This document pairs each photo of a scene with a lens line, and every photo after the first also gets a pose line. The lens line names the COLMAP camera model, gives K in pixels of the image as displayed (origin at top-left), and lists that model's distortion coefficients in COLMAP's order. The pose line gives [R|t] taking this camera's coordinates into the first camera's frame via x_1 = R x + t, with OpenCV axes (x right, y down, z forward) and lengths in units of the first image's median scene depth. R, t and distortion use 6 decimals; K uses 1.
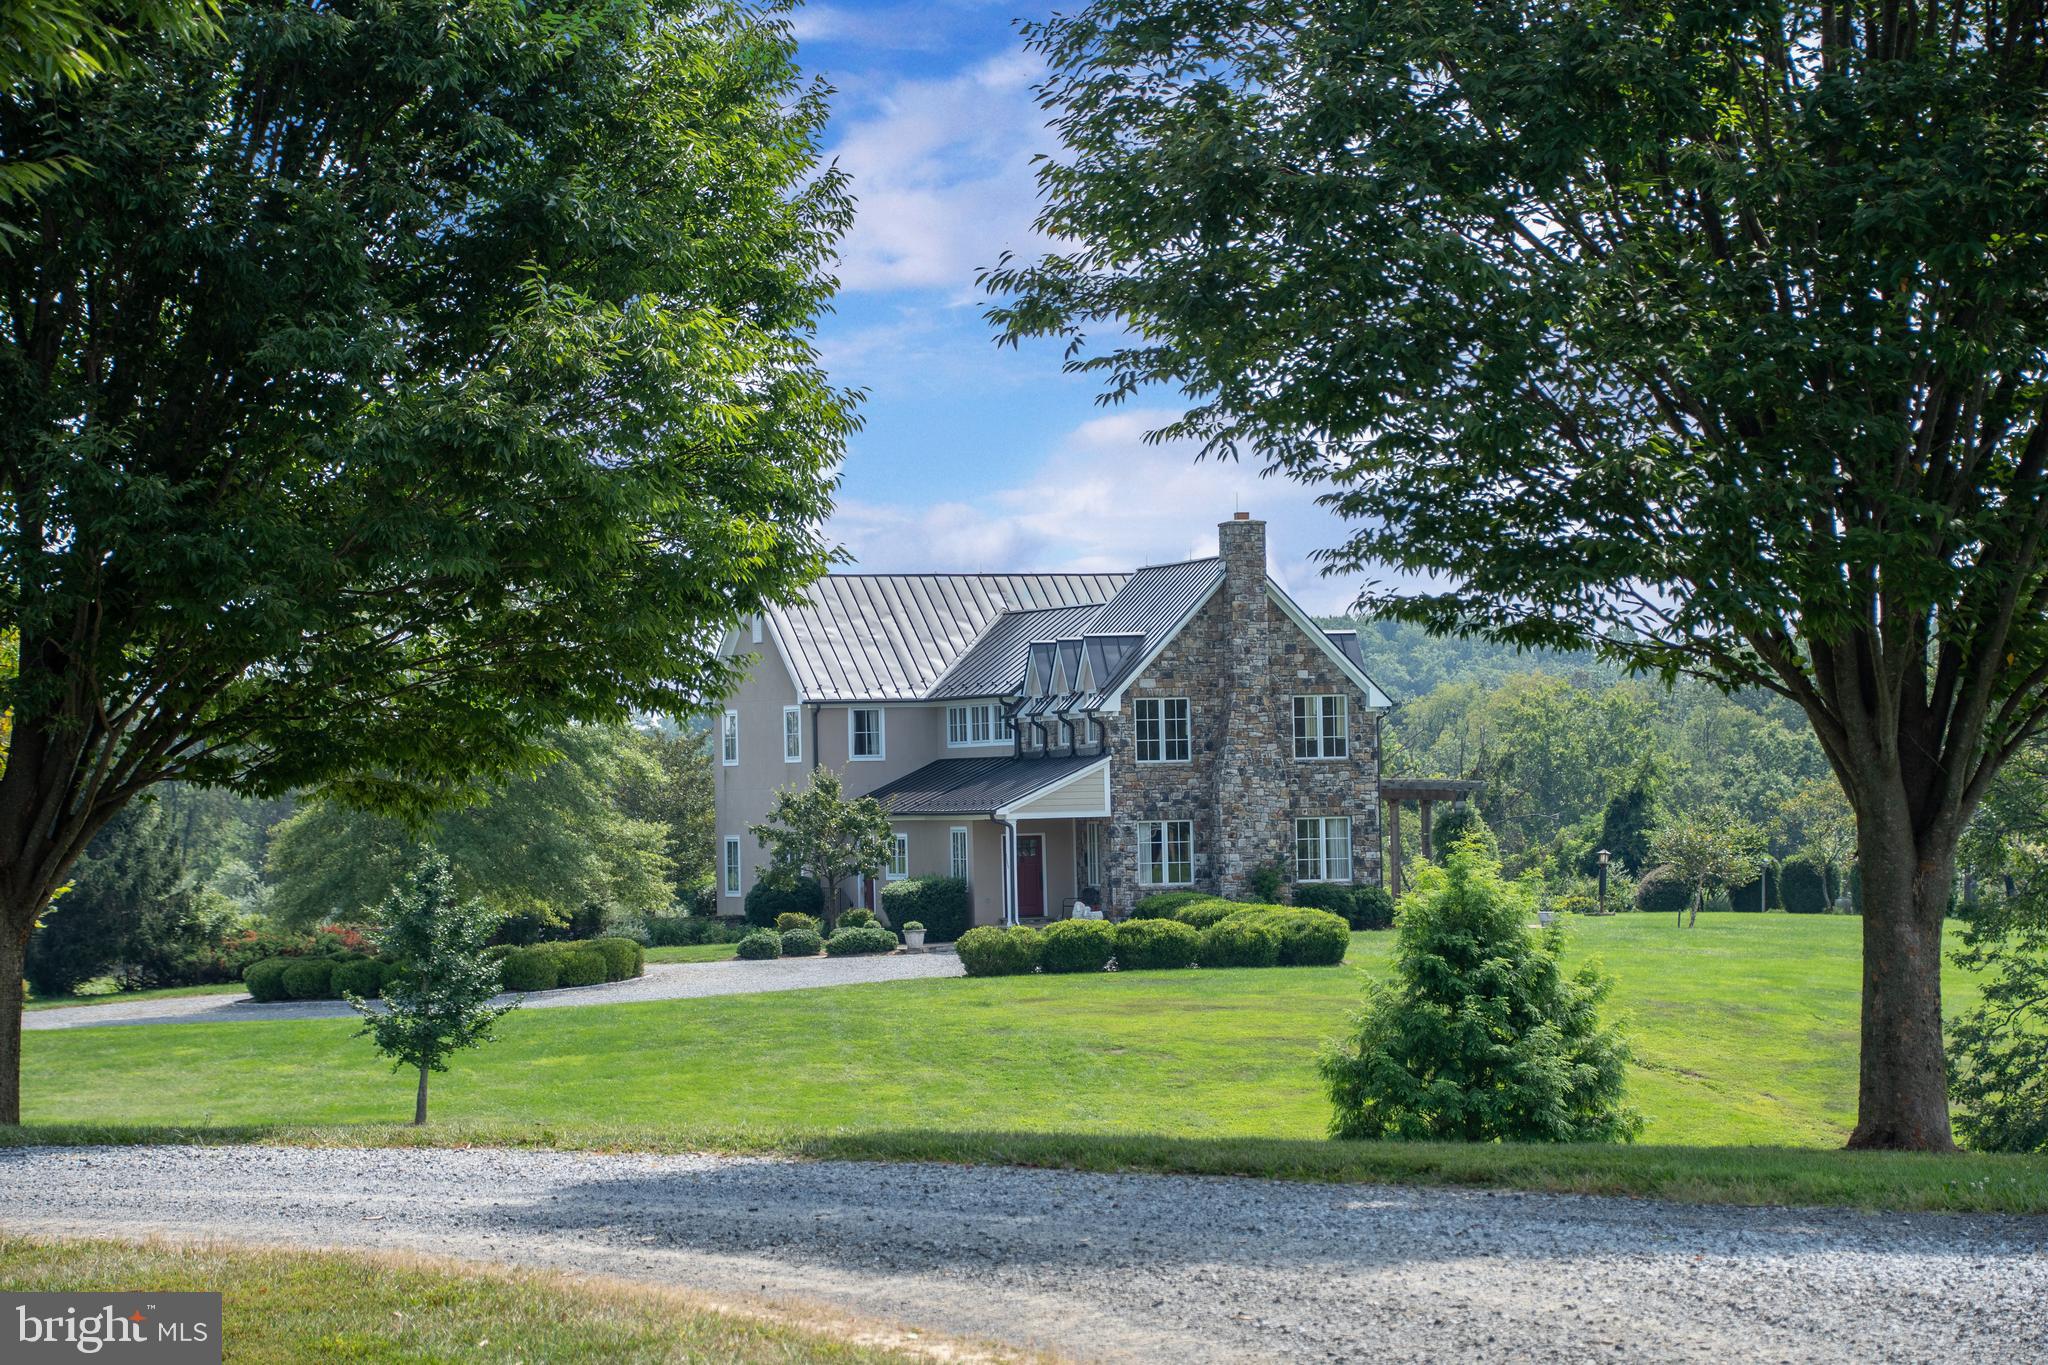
lens RADIAL K [[5679.7, 0, 1024.0], [0, 5679.7, 682.5], [0, 0, 1]] dist [1.084440, 0.134076]
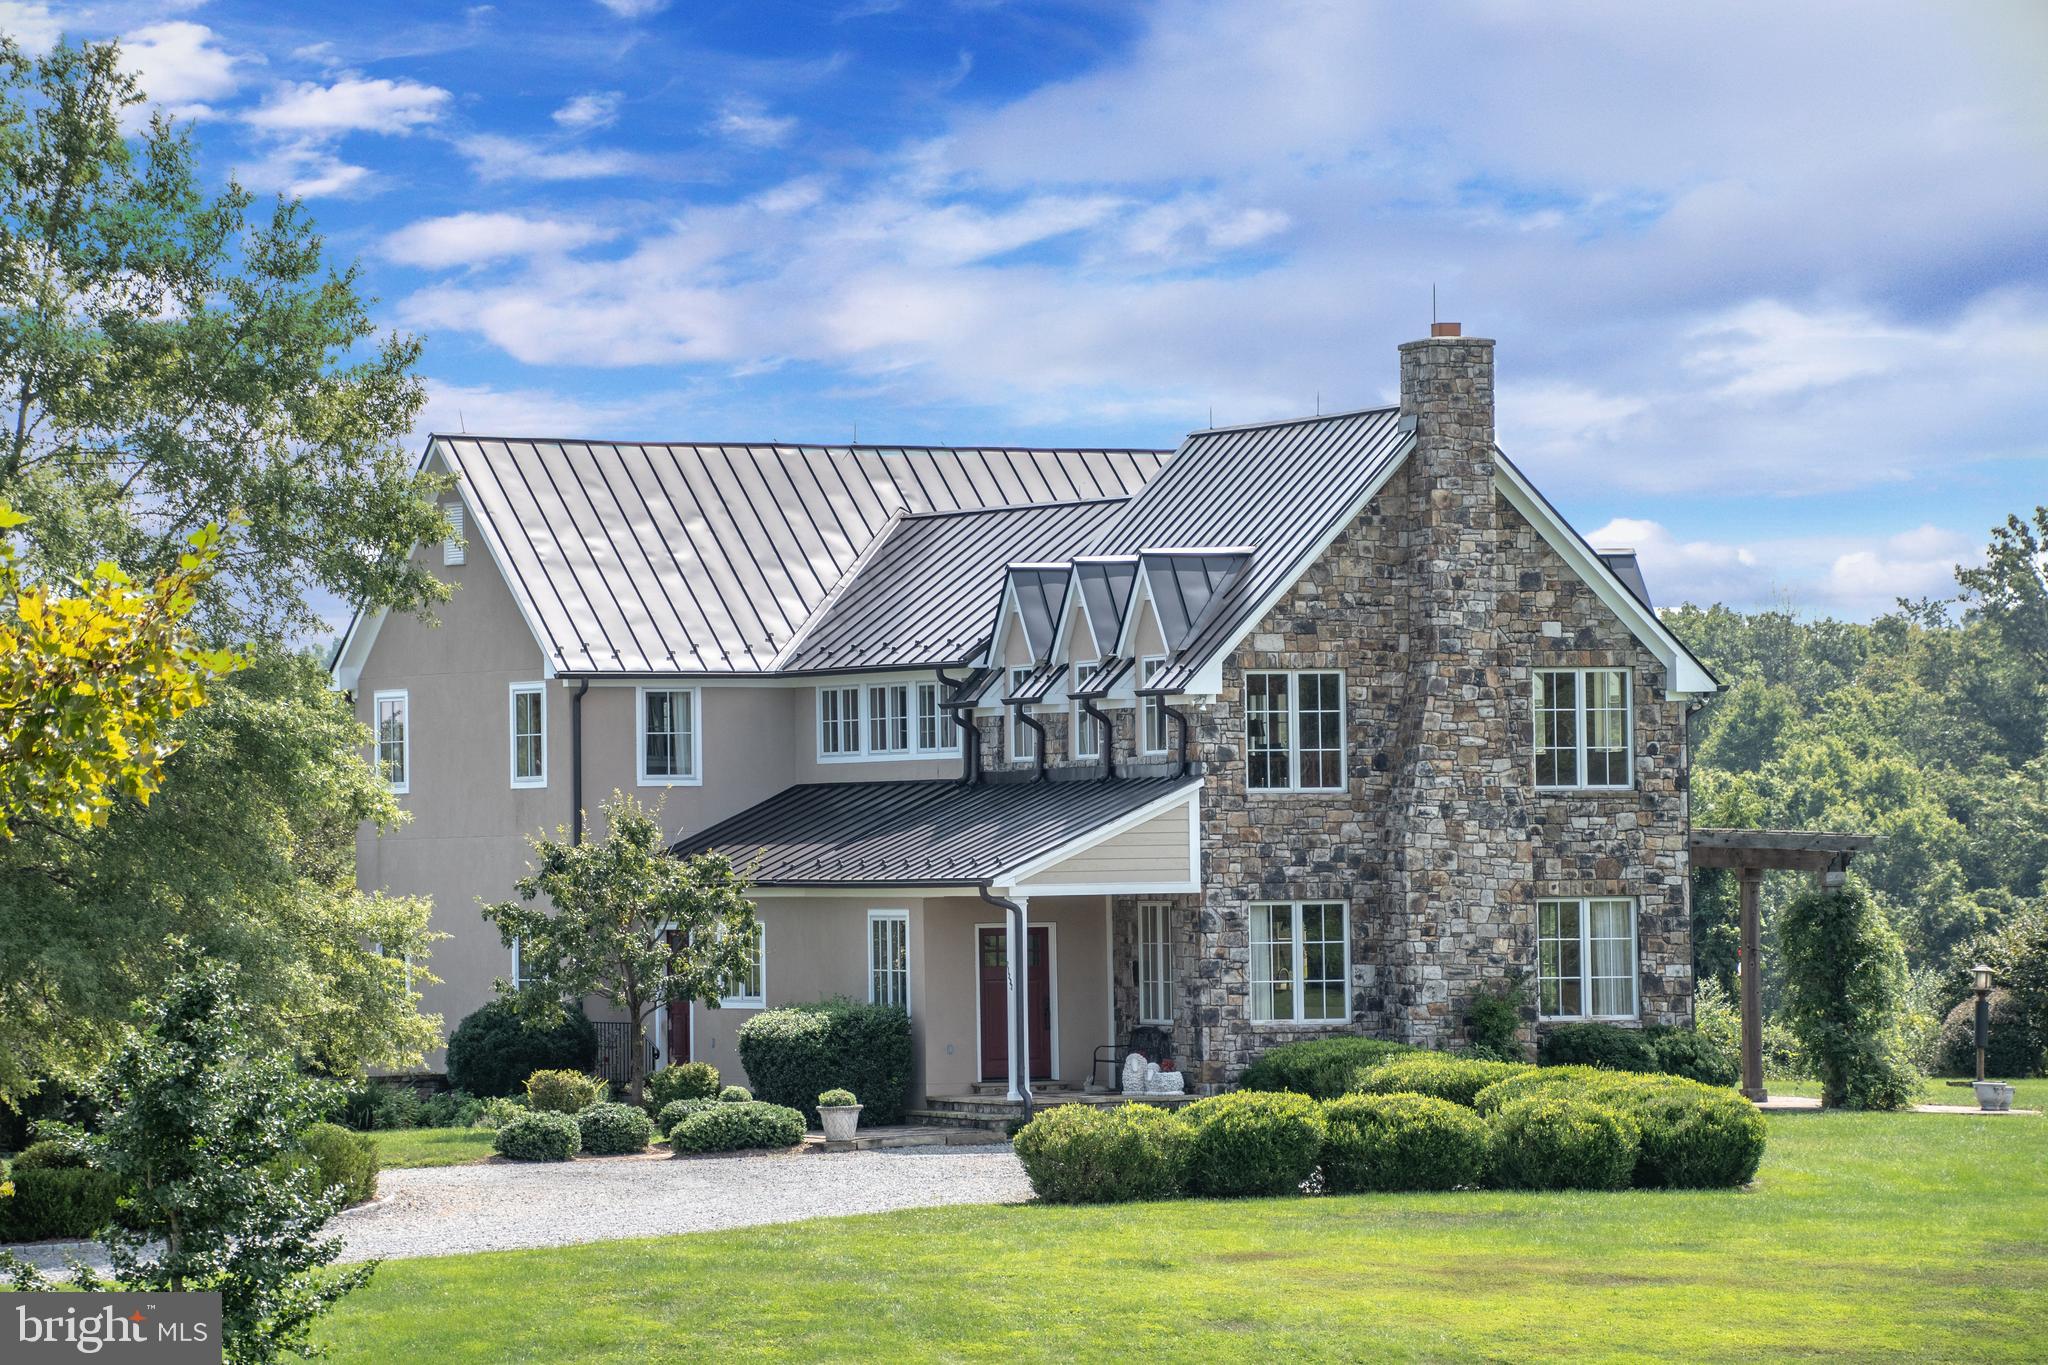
lens RADIAL K [[8494.1, 0, 1024.0], [0, 8494.1, 682.5], [0, 0, 1]] dist [1.832117, -2.058148]
pose [[0.995508, 0.011114, 0.094026, -0.075634], [-0.010952, 0.999938, -0.002233, 0.005861], [-0.094045, 0.001194, 0.995567, 0.209888]]
